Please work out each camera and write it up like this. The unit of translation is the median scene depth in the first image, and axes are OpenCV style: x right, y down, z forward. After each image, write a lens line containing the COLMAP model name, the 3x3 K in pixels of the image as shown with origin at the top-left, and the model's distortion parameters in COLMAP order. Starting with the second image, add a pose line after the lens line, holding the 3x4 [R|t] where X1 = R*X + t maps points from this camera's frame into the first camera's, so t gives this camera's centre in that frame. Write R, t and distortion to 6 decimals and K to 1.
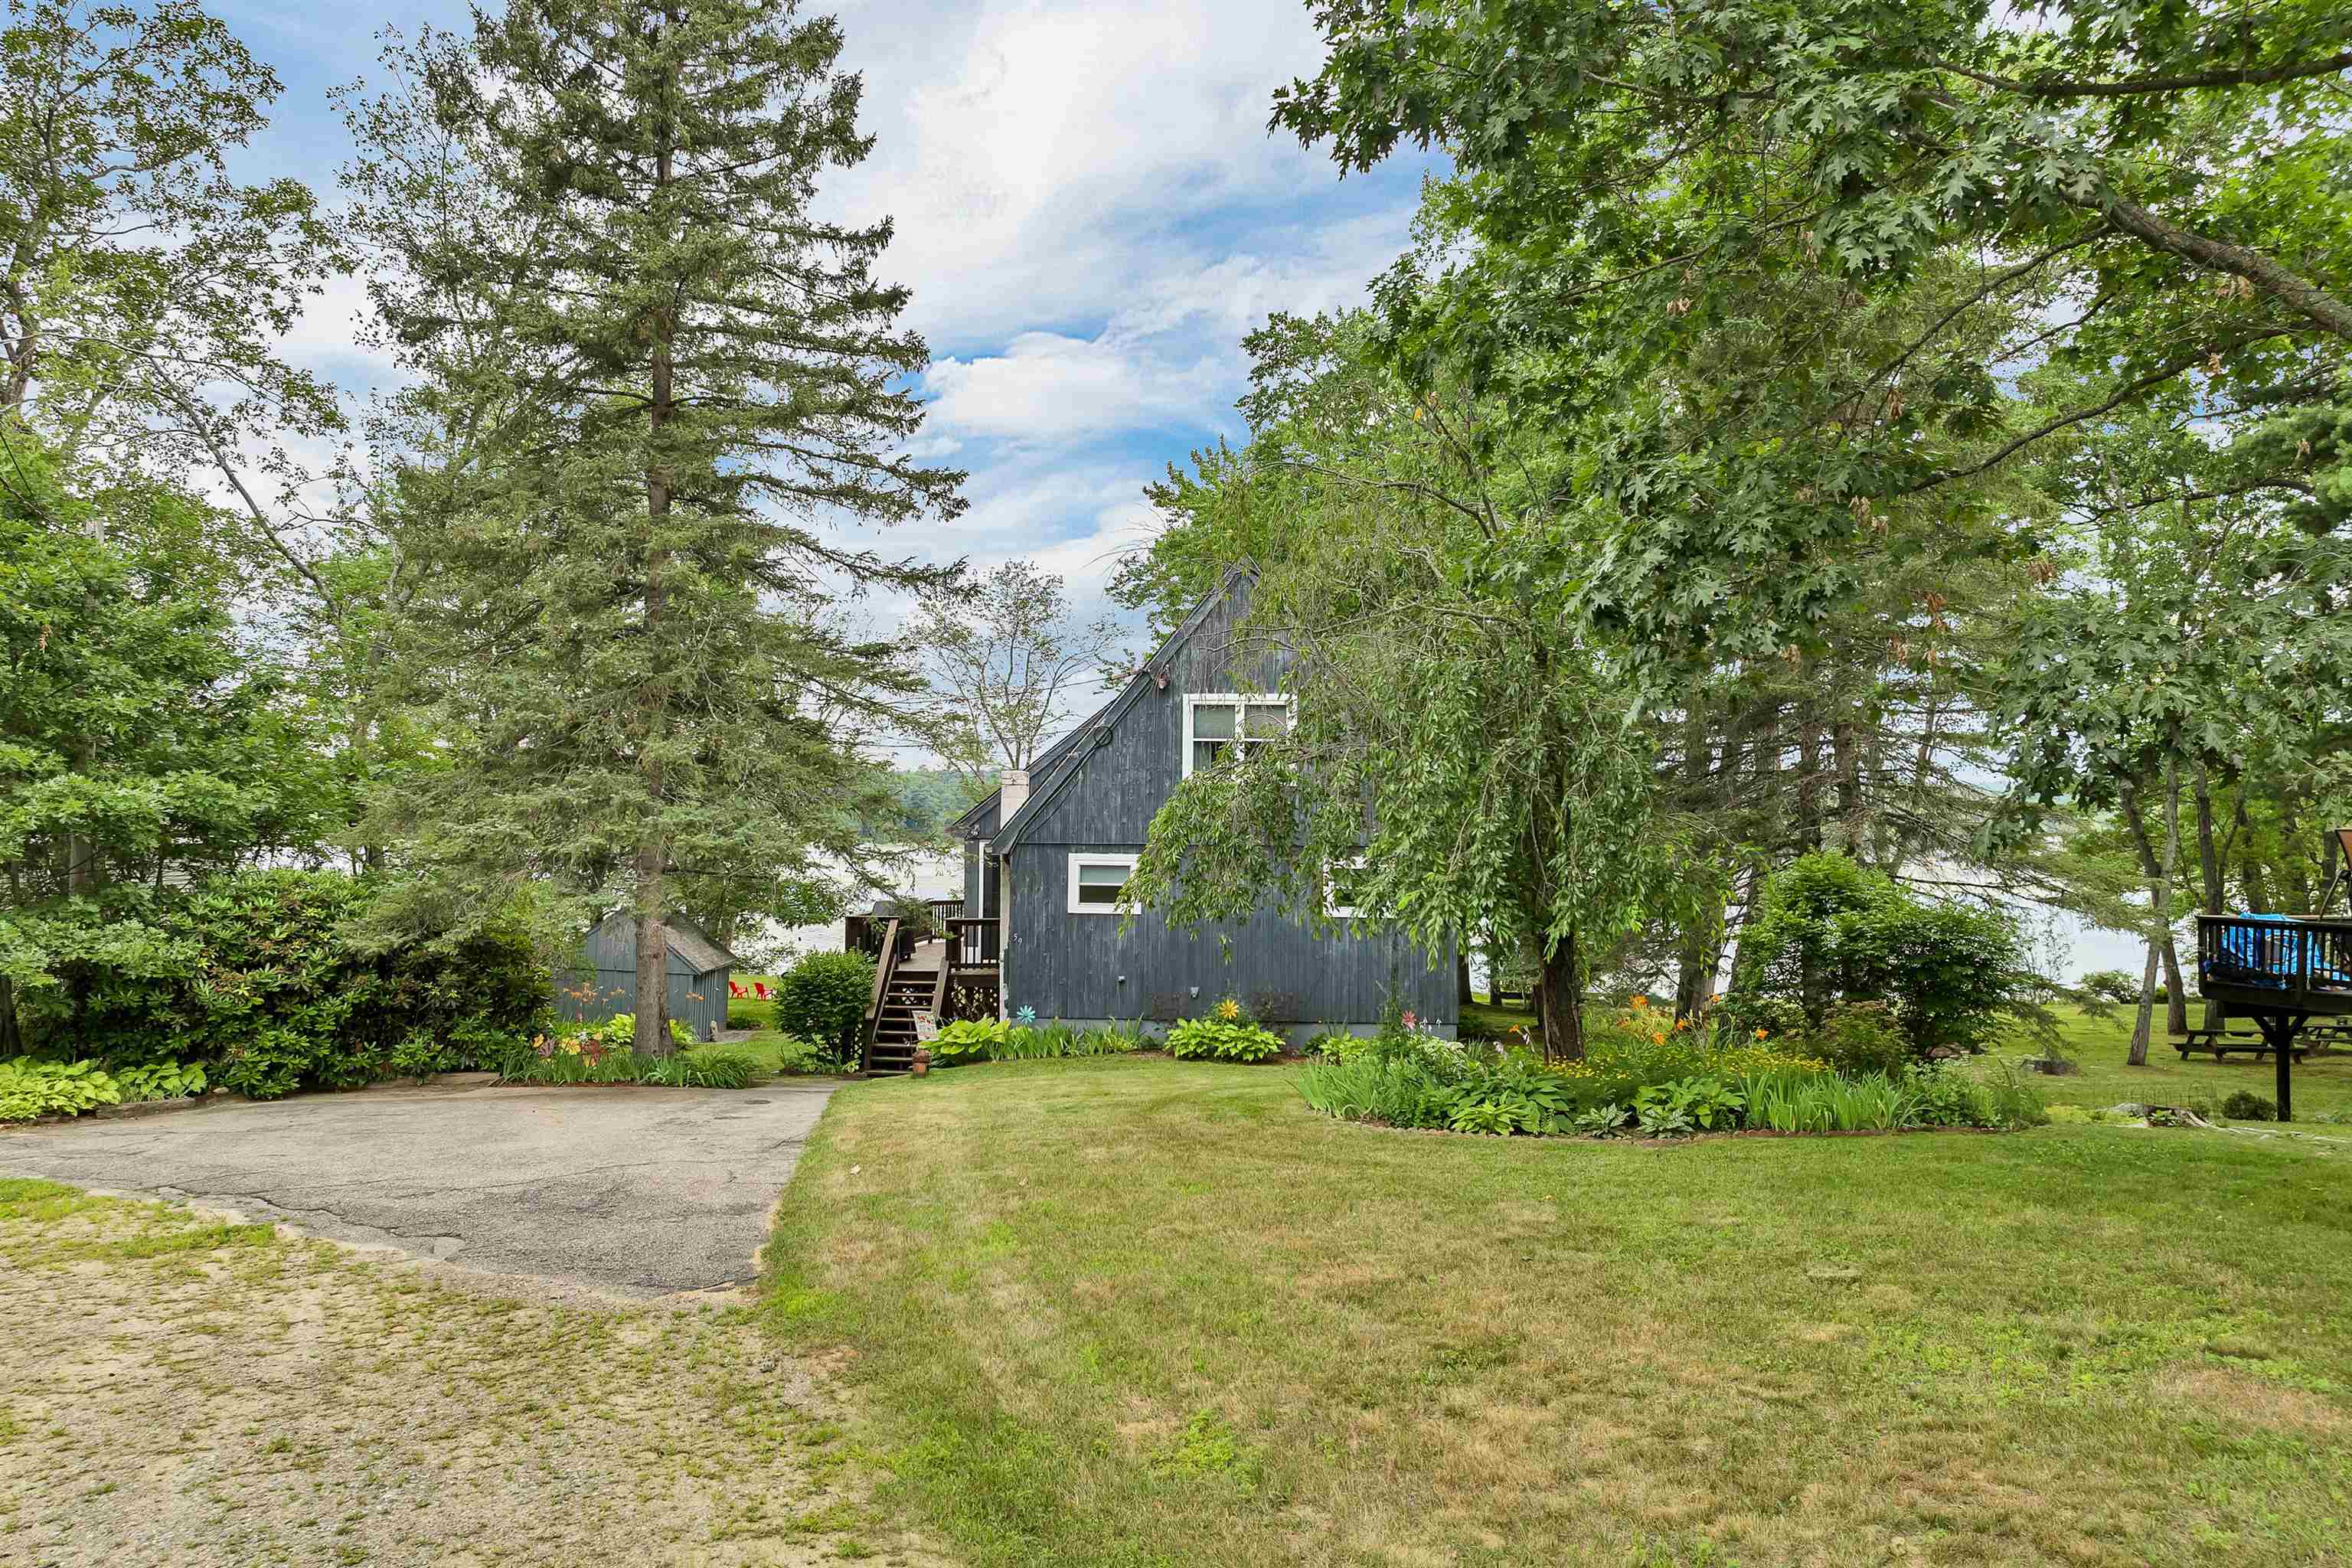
lens RADIAL K [[1735.9, 0, 1176.0], [0, 1735.9, 784.0], [0, 0, 1]] dist [-0.047849, -0.002336]
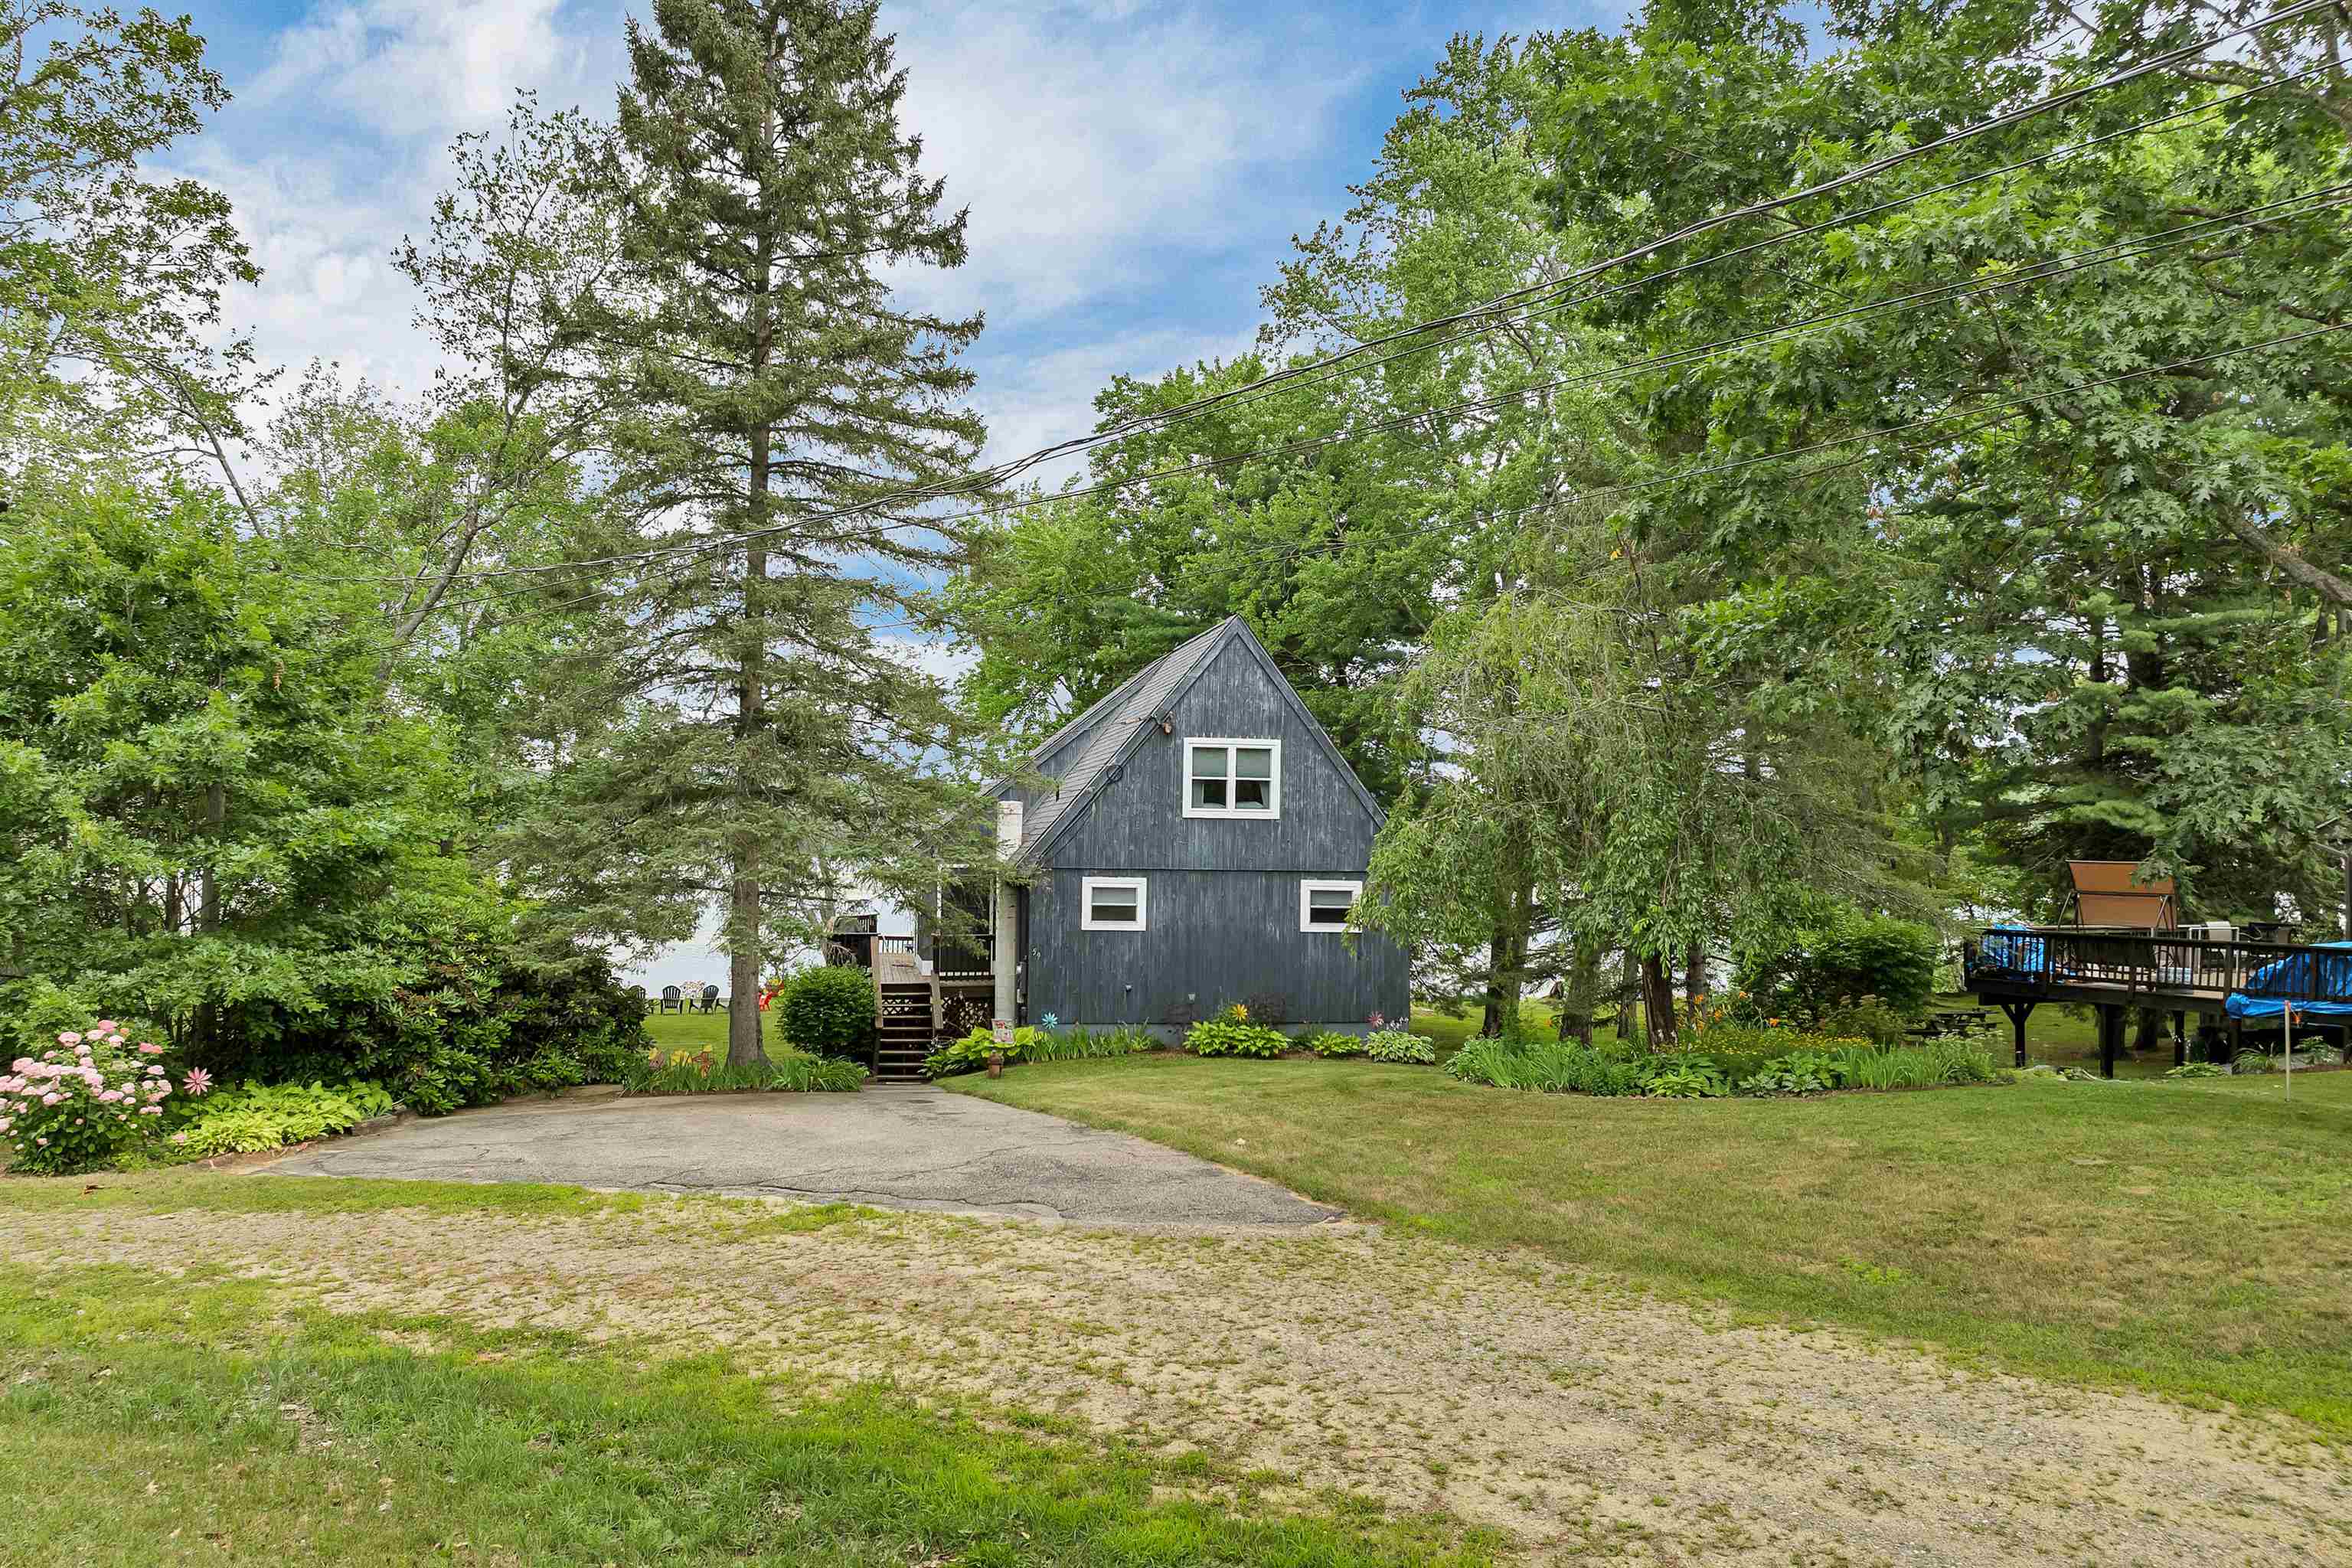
lens RADIAL K [[1735.9, 0, 1176.0], [0, 1735.9, 784.0], [0, 0, 1]] dist [-0.047849, -0.002336]
pose [[0.970350, 0.013064, 0.241351, -0.281101], [-0.012225, 0.999913, -0.004970, -0.015805], [-0.241395, 0.001872, 0.970425, -0.109436]]
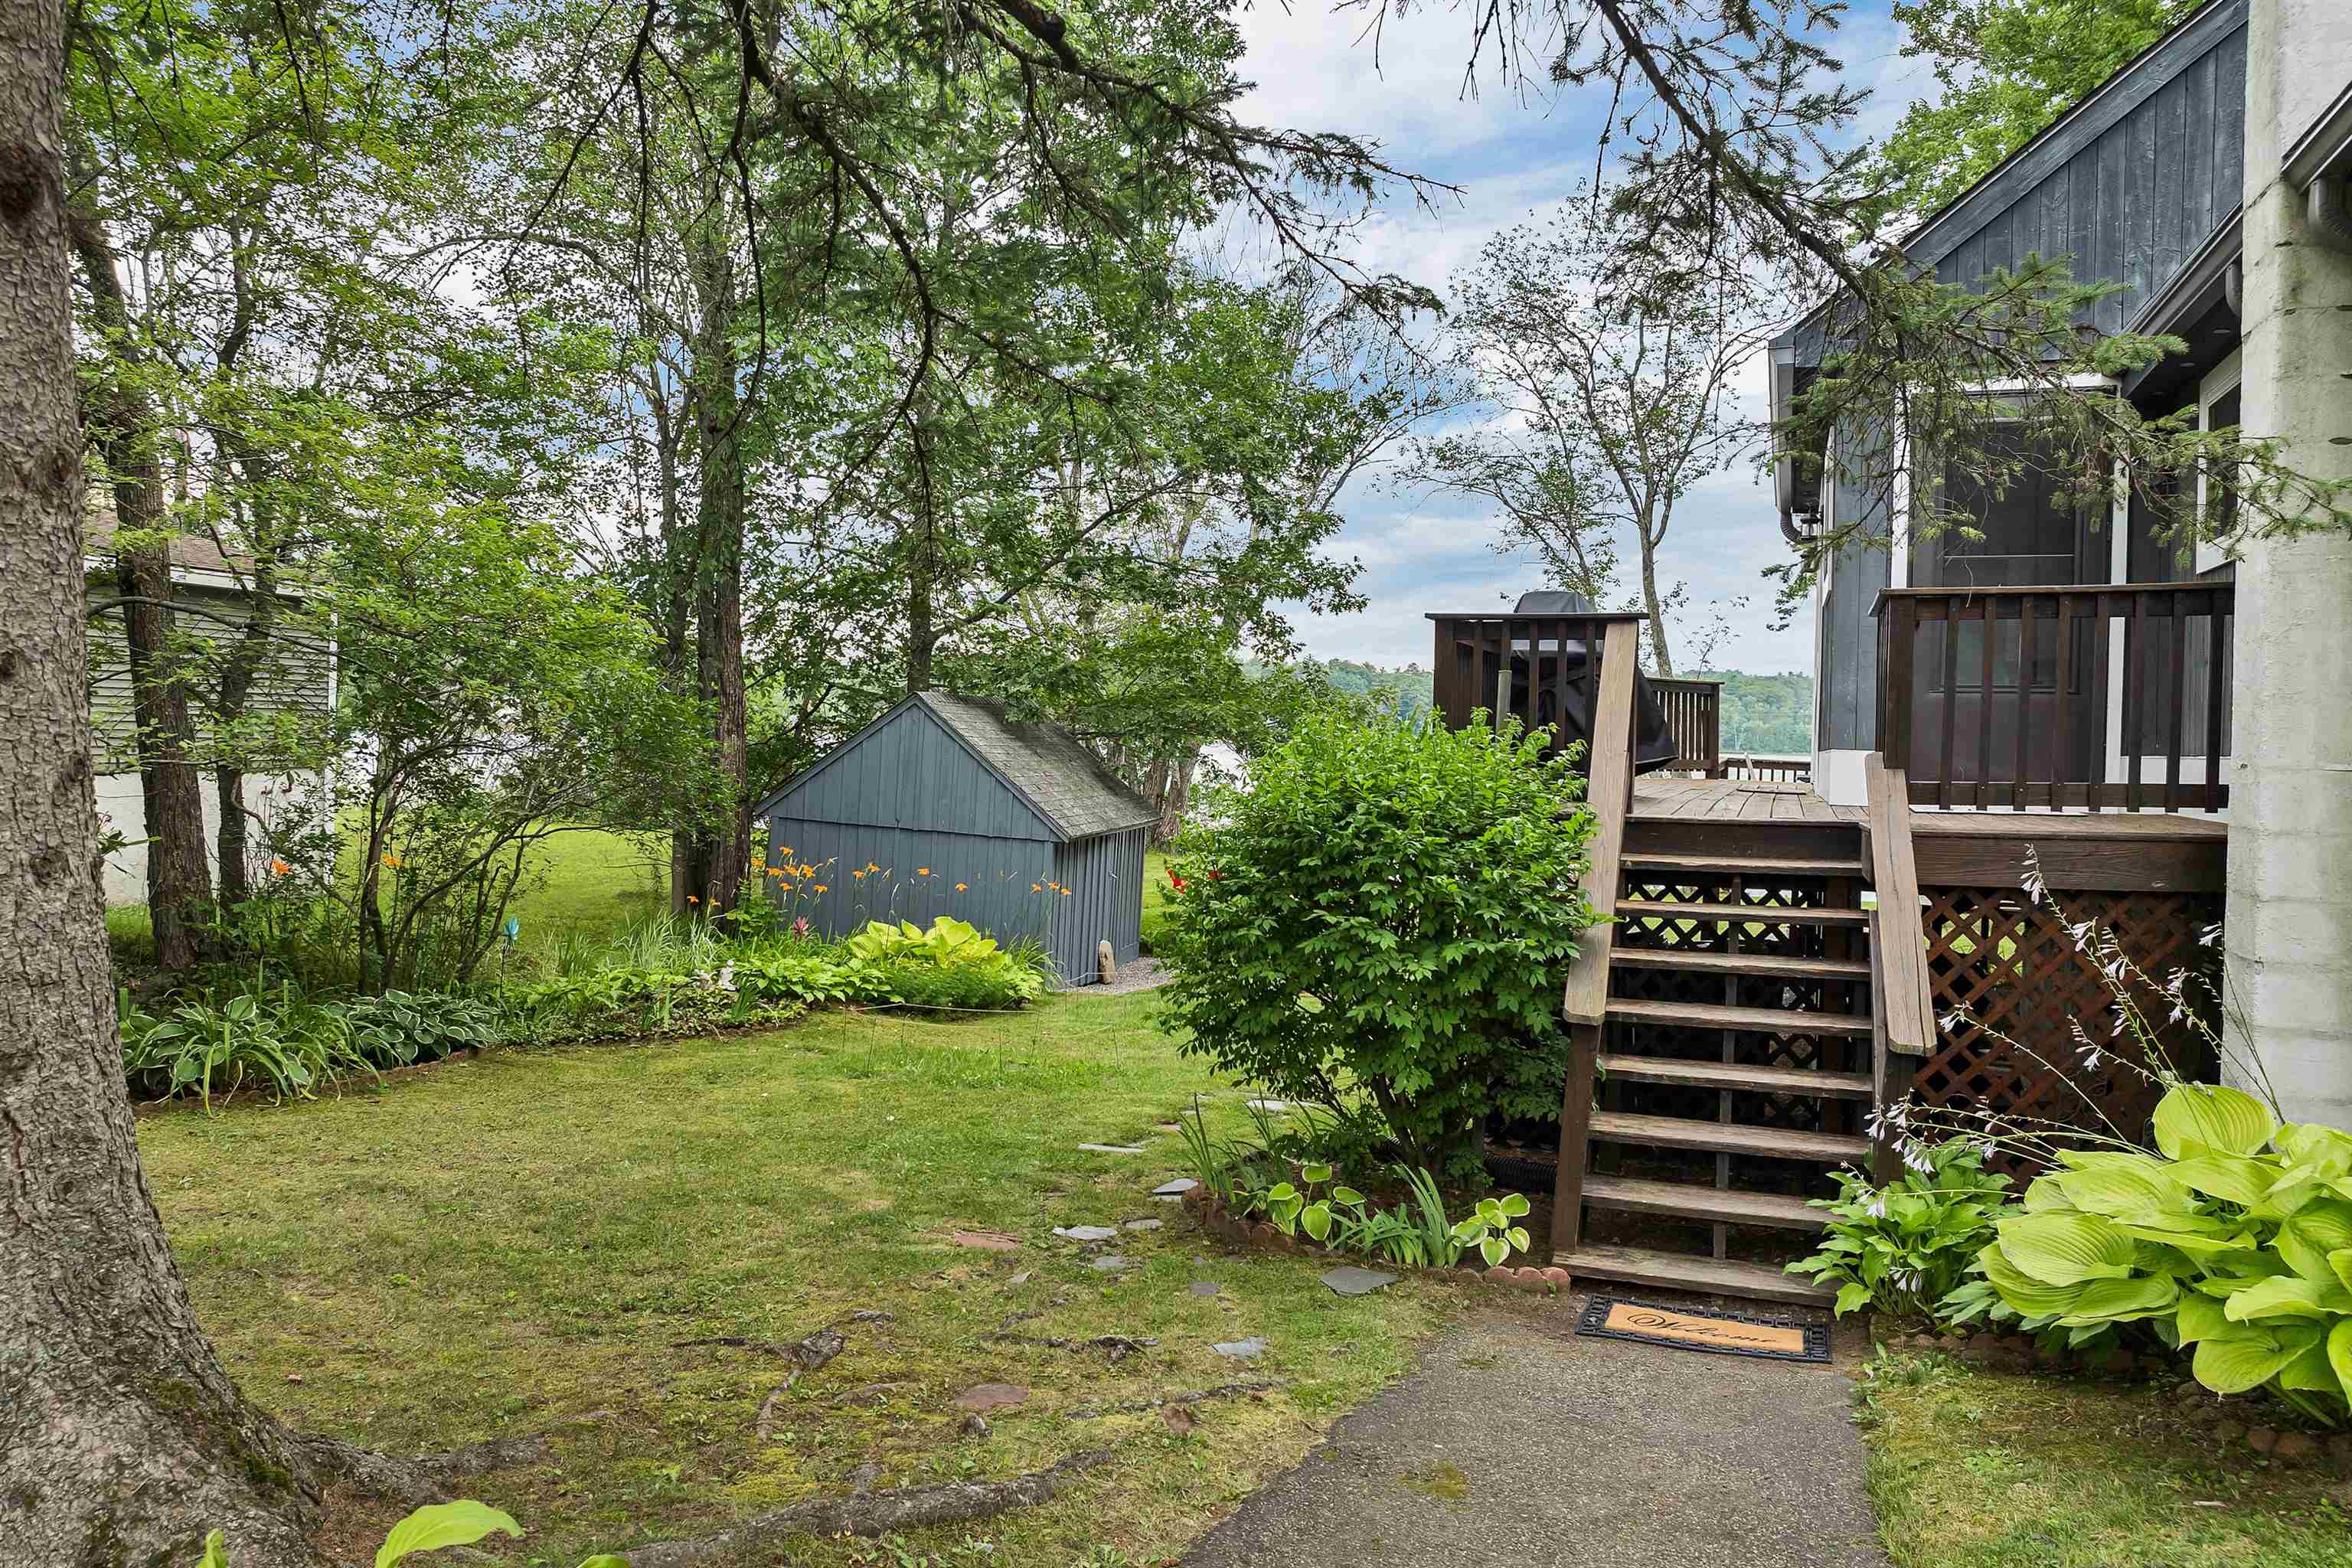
lens RADIAL K [[1735.9, 0, 1176.0], [0, 1735.9, 784.0], [0, 0, 1]] dist [-0.047849, -0.002336]
pose [[0.961163, 0.021184, -0.275166, -0.180600], [-0.005235, 0.998270, 0.058568, 0.101248], [0.275930, -0.054853, 0.959611, 0.845129]]
